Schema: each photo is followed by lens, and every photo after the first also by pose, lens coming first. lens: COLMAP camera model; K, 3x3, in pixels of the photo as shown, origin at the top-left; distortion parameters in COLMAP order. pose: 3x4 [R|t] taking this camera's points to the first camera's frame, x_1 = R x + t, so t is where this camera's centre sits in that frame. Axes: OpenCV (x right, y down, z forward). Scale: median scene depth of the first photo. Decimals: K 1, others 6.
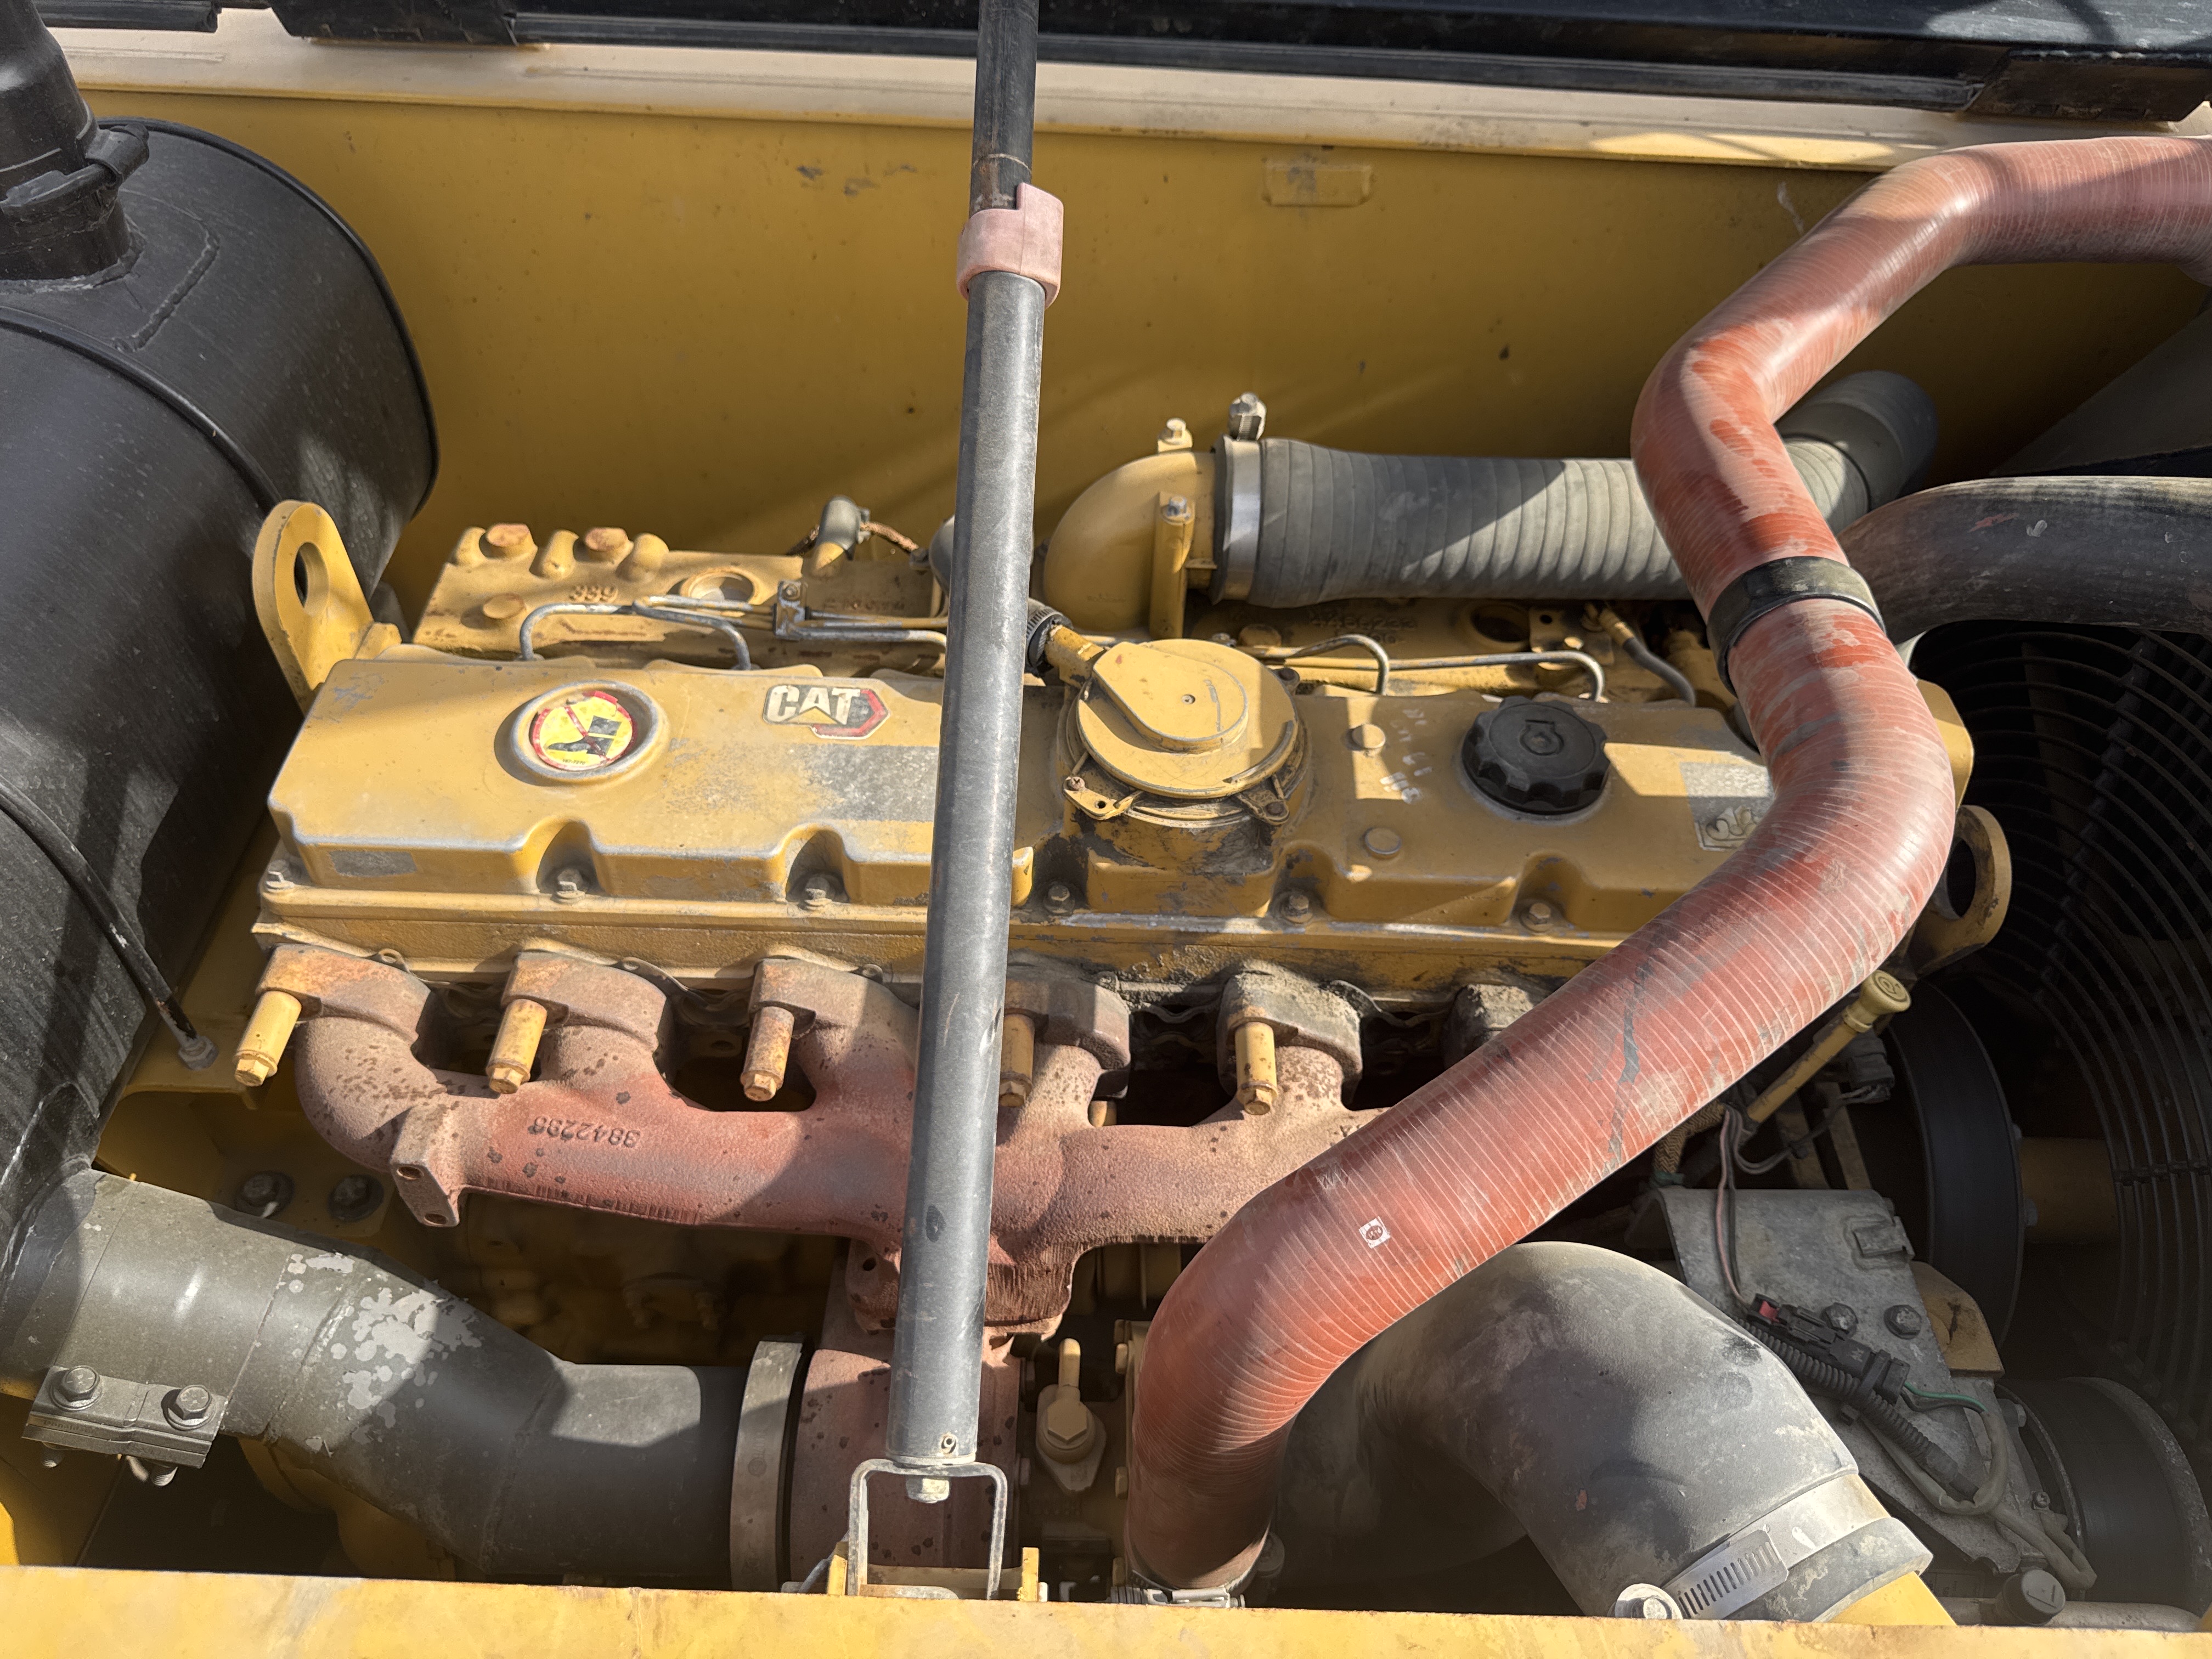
lens RADIAL K [[1529.7, 0, 1106.0], [0, 1529.7, 829.5], [0, 0, 1]] dist [0.147218, -0.356035]
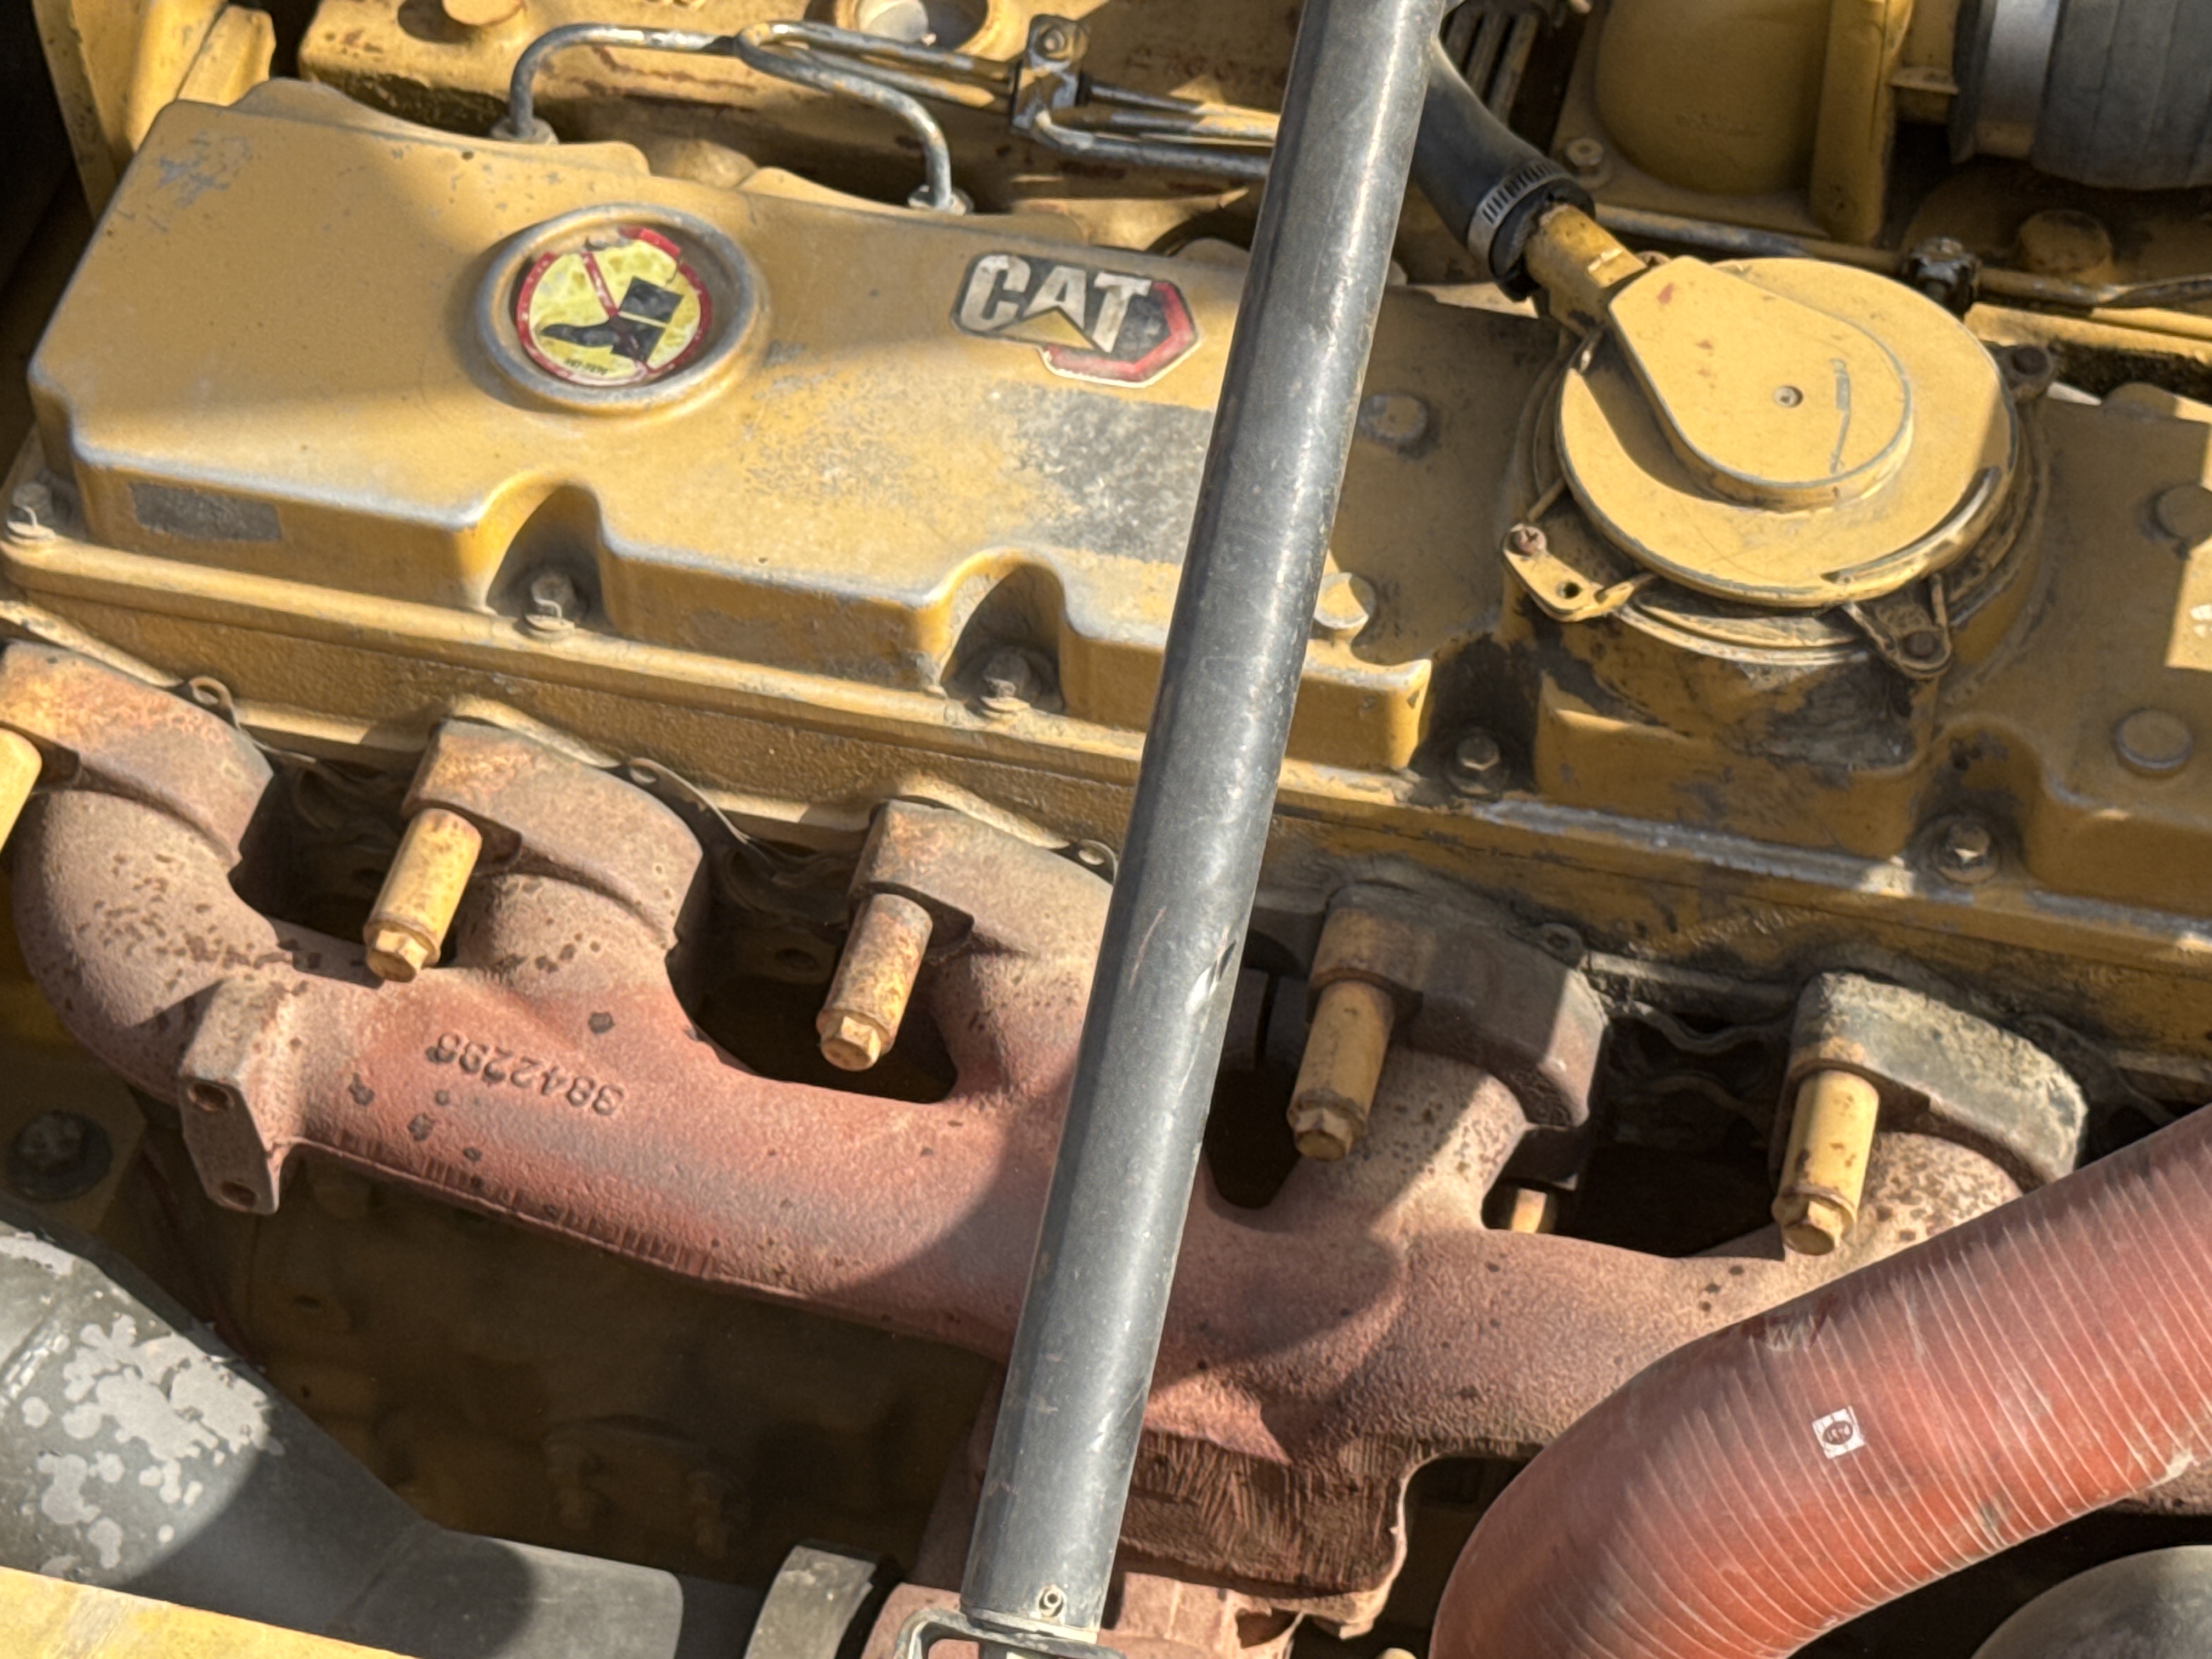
lens RADIAL K [[5062.4, 0, 1106.0], [0, 5062.4, 829.5], [0, 0, 1]] dist [0.035401, 0.138953]
pose [[0.968865, 0.142810, -0.202254, 0.186453], [-0.127421, 0.988005, 0.087234, -0.061114], [0.212286, -0.058746, 0.975440, -0.615615]]
